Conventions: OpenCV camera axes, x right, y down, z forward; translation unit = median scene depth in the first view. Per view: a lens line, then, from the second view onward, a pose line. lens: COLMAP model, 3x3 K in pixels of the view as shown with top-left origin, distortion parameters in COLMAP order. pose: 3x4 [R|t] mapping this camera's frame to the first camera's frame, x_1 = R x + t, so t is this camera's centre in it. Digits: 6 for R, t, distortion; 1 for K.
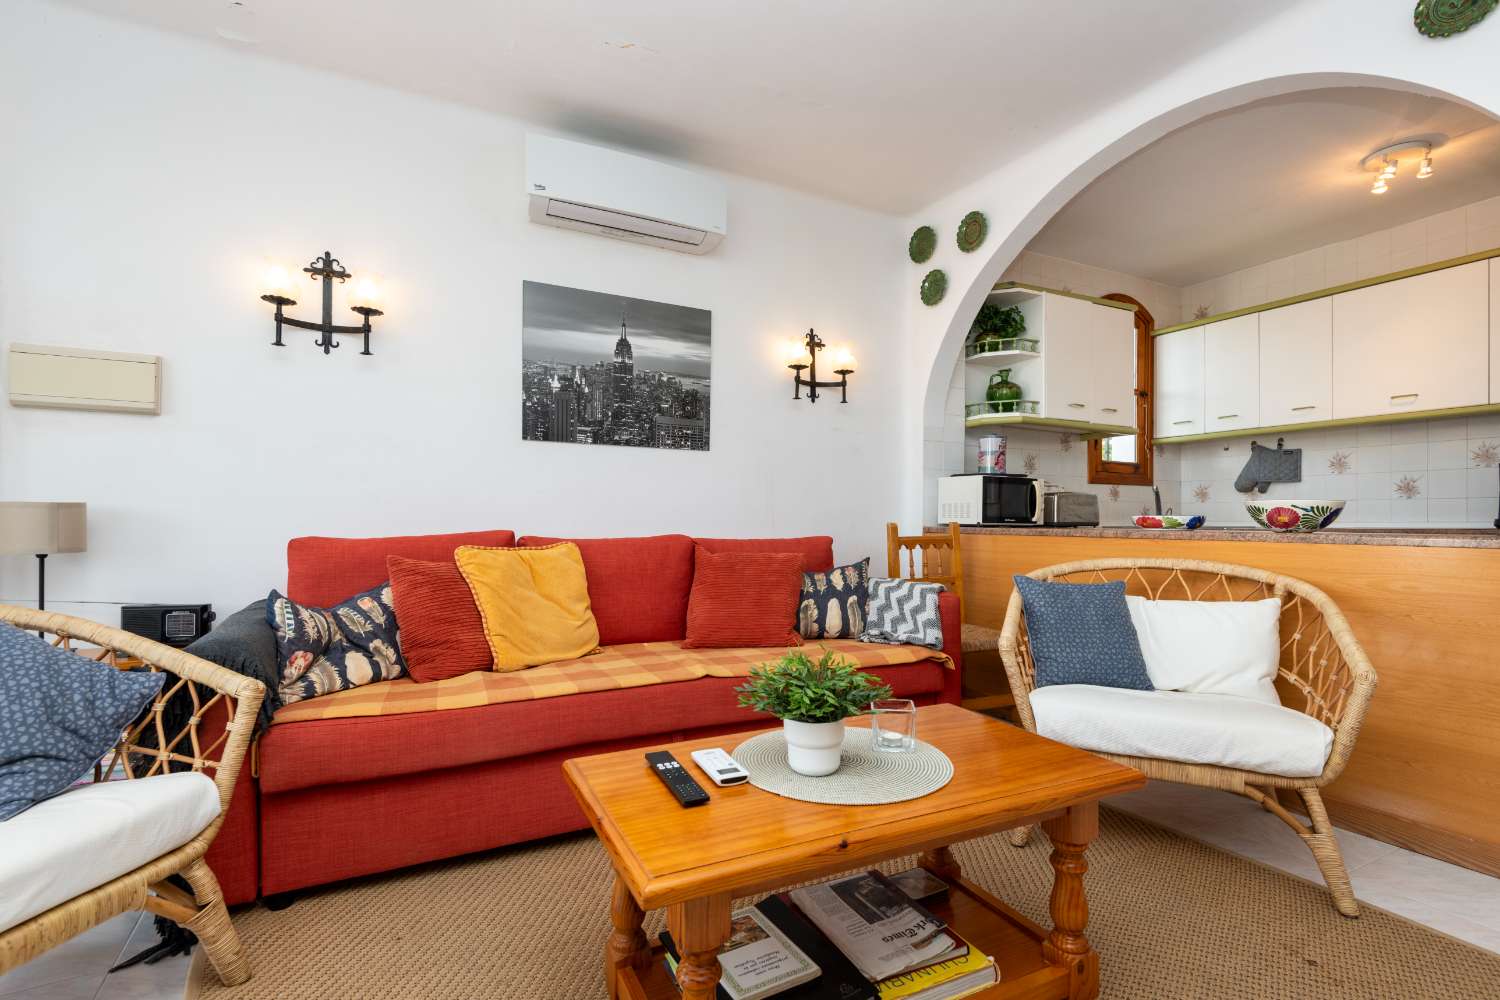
lens RADIAL K [[697.7, 0, 768.4], [0, 697.7, 508.0], [0, 0, 1]] dist [0.036697, -0.016648]
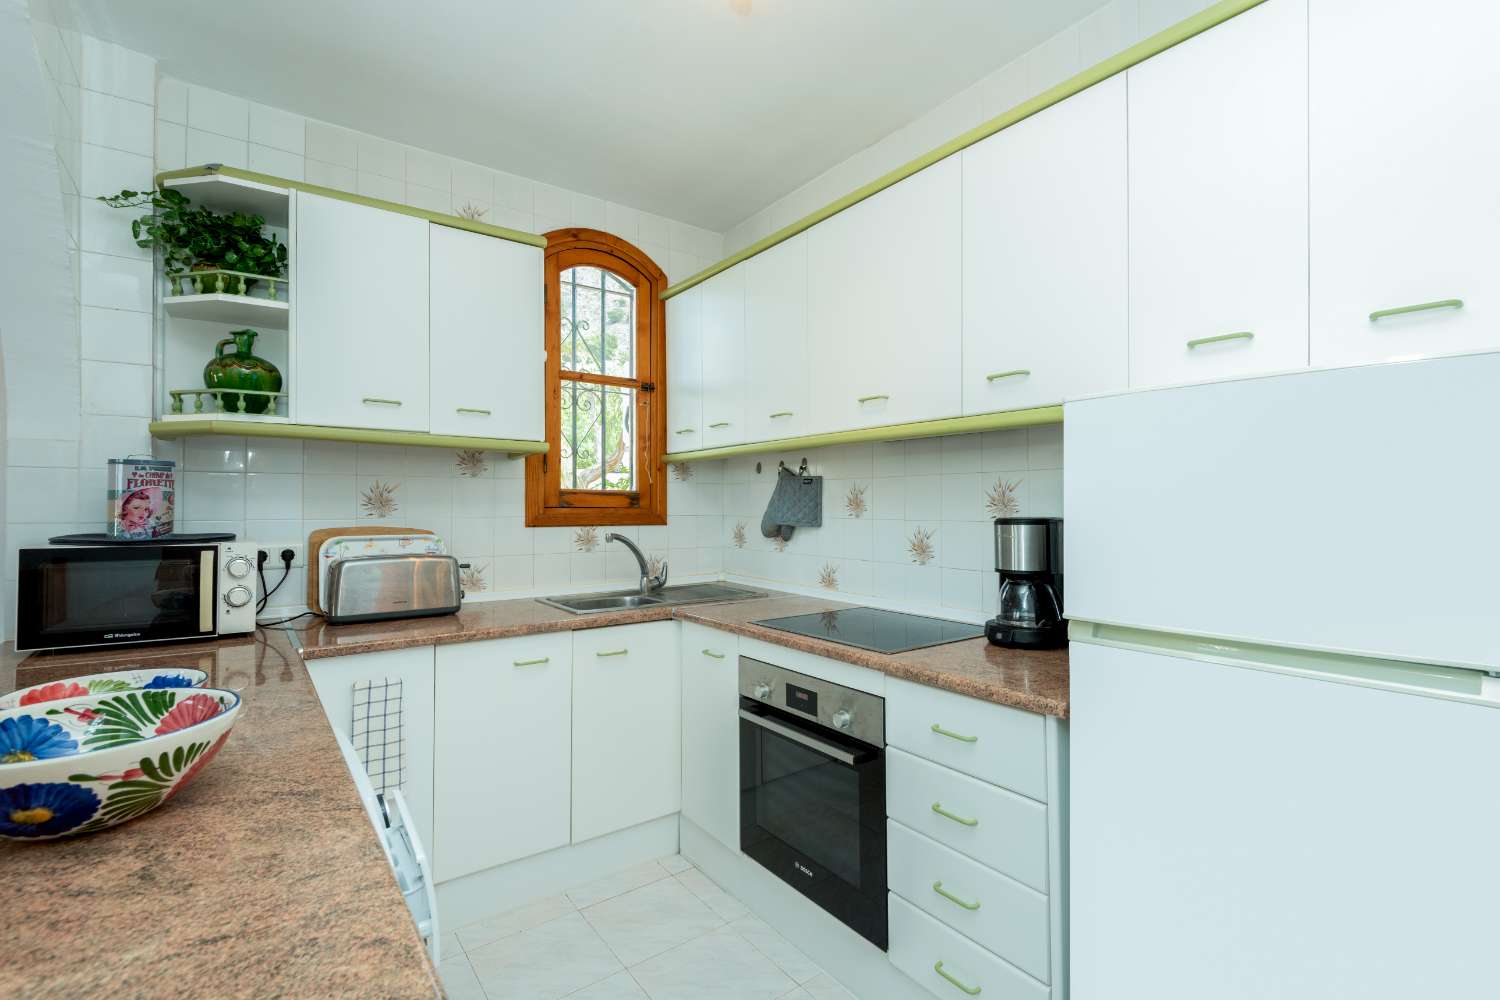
lens RADIAL K [[697.7, 0, 764.8], [0, 697.7, 498.5], [0, 0, 1]] dist [0.036697, -0.016648]
pose [[0.989104, -0.001326, 0.147212, 0.828985], [-0.000022, 0.999958, 0.009154, -0.094447], [-0.147218, -0.009057, 0.989063, 0.508452]]
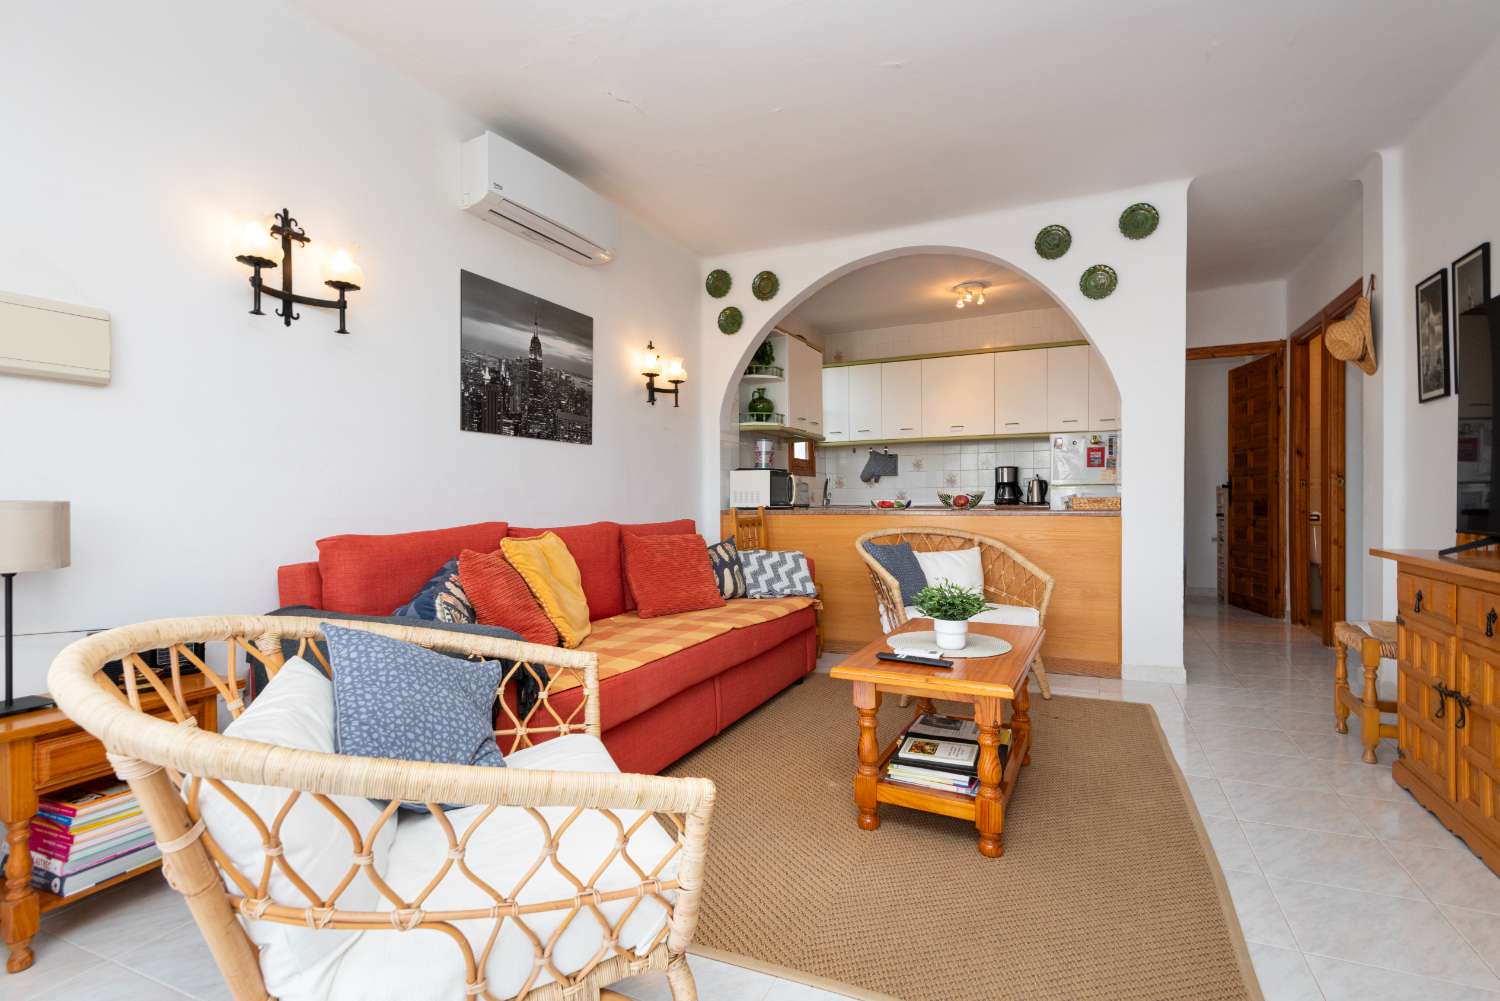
lens RADIAL K [[697.7, 0, 763.9], [0, 697.7, 498.5], [0, 0, 1]] dist [0.036697, -0.016648]
pose [[0.789997, -0.008322, 0.613055, -0.590130], [-0.003196, 0.999838, 0.017690, -0.018678], [-0.613103, -0.015934, 0.789842, -0.047774]]
